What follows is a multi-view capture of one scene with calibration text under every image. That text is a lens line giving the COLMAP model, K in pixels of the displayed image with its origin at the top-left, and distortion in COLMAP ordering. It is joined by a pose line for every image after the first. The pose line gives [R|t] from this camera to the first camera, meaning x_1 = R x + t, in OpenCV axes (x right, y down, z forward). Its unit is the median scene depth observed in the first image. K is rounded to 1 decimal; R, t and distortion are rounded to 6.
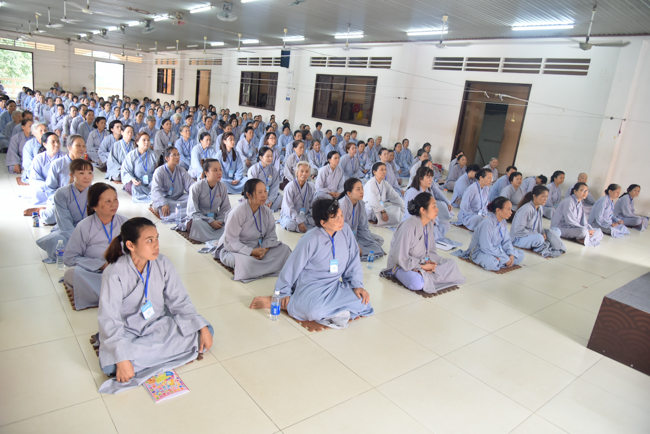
lens RADIAL K [[431.4, 0, 325.0], [0, 431.4, 217.0], [0, 0, 1]] dist [-0.051114, -0.001766]
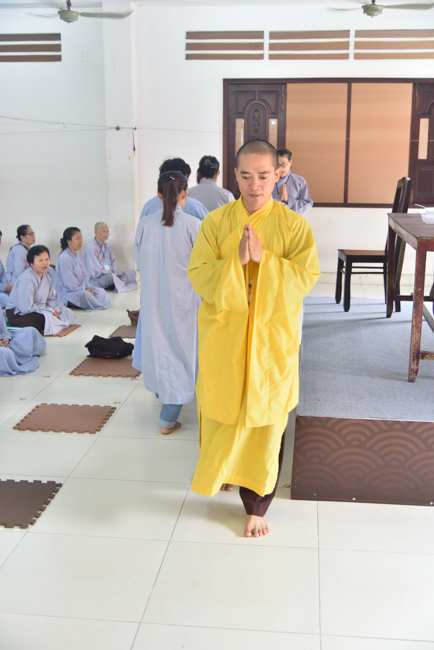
lens RADIAL K [[801.8, 0, 217.0], [0, 801.8, 325.0], [0, 0, 1]] dist [-0.040272, -0.031660]
pose [[0.718046, -0.243034, 0.652185, -0.357546], [0.250051, 0.964570, 0.084141, -0.154061], [-0.649527, 0.102663, 0.753376, 0.419357]]
